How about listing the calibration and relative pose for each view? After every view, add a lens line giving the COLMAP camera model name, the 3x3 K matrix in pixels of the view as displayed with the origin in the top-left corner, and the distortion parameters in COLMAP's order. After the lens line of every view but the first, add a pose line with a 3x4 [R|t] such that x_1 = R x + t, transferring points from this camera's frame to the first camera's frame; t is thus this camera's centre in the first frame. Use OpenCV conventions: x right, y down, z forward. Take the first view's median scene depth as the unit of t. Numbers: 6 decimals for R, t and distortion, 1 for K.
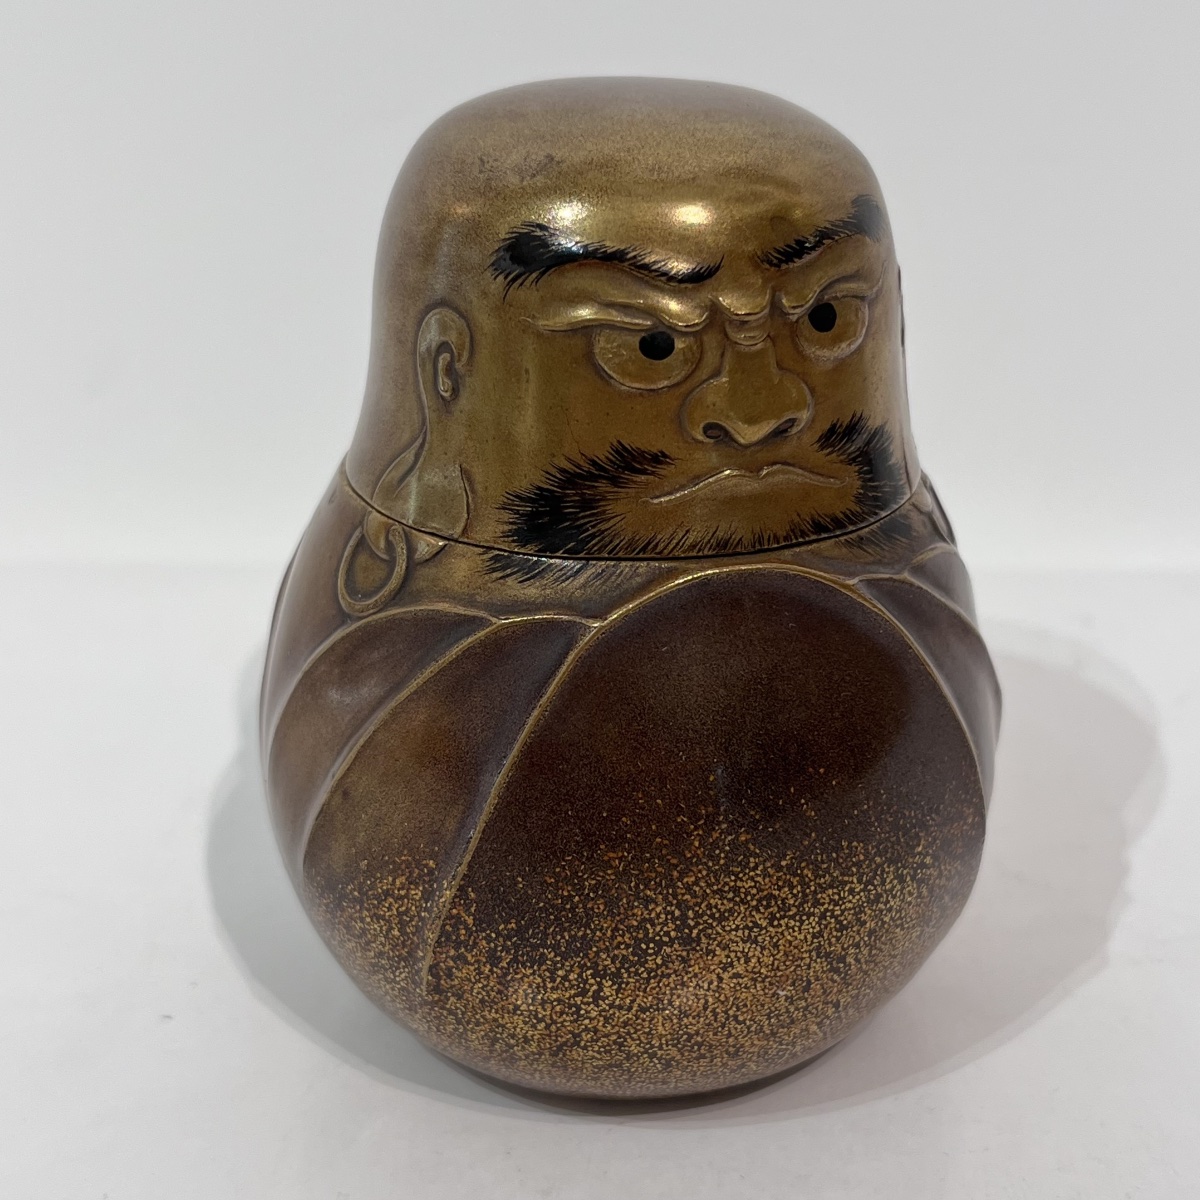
lens RADIAL K [[2098.0, 0, 608.3], [0, 2098.0, 589.7], [0, 0, 1]] dist [0.049643, 0.000000]
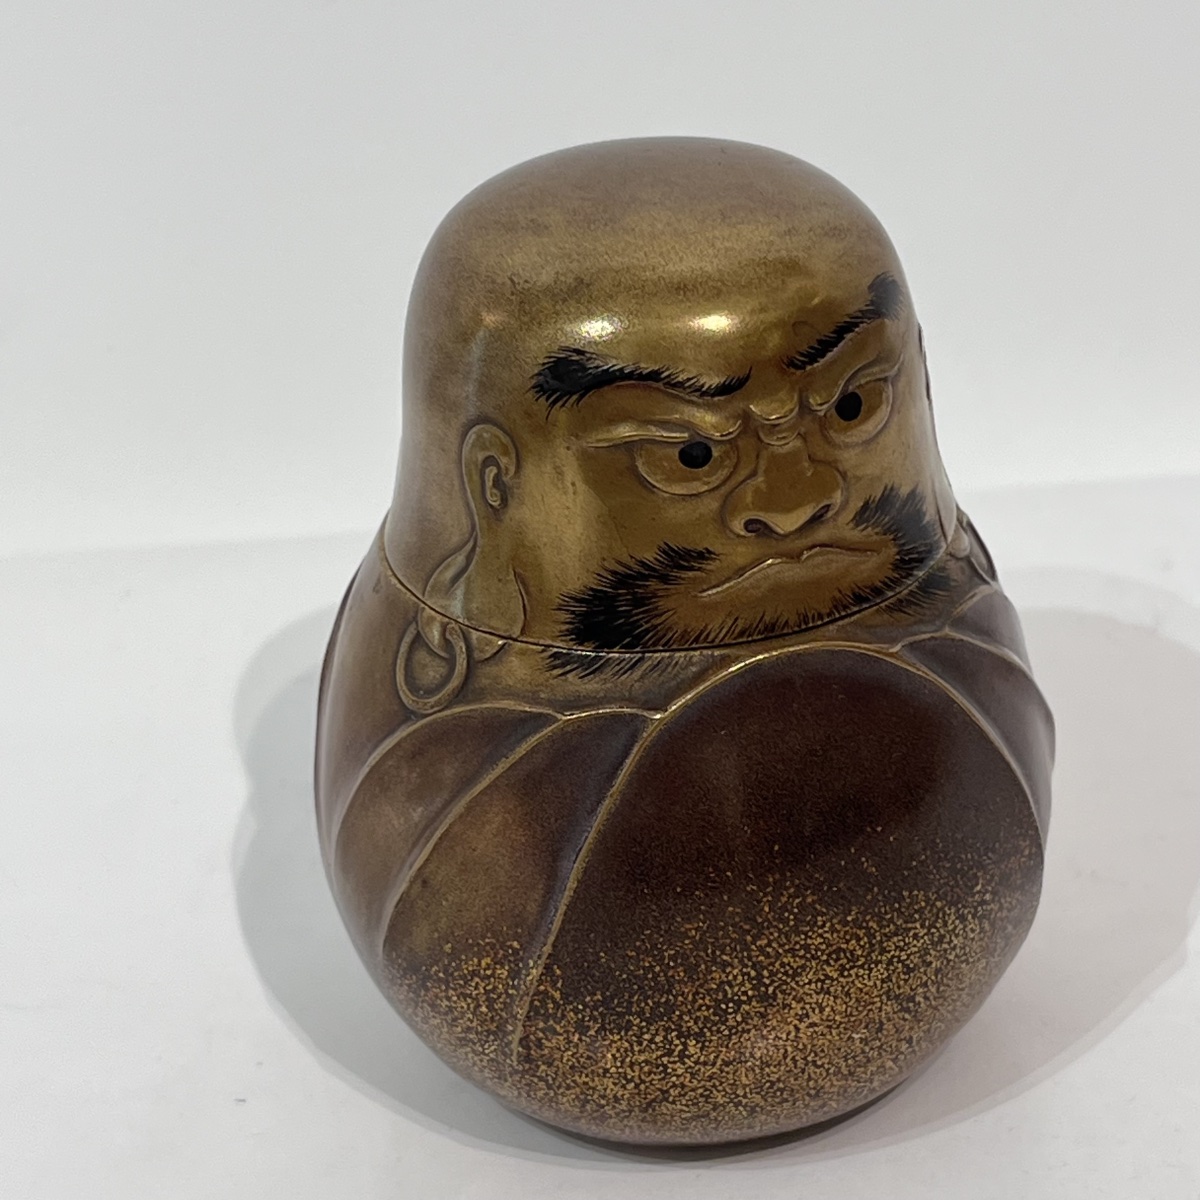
lens RADIAL K [[3299.9, 0, 599.7], [0, 3299.9, 601.6], [0, 0, 1]] dist [-0.016129, 0.000000]
pose [[0.996643, -0.081070, 0.011426, -0.047640], [0.079696, 0.992629, 0.091307, -0.188786], [-0.018744, -0.090089, 0.995757, -0.633721]]
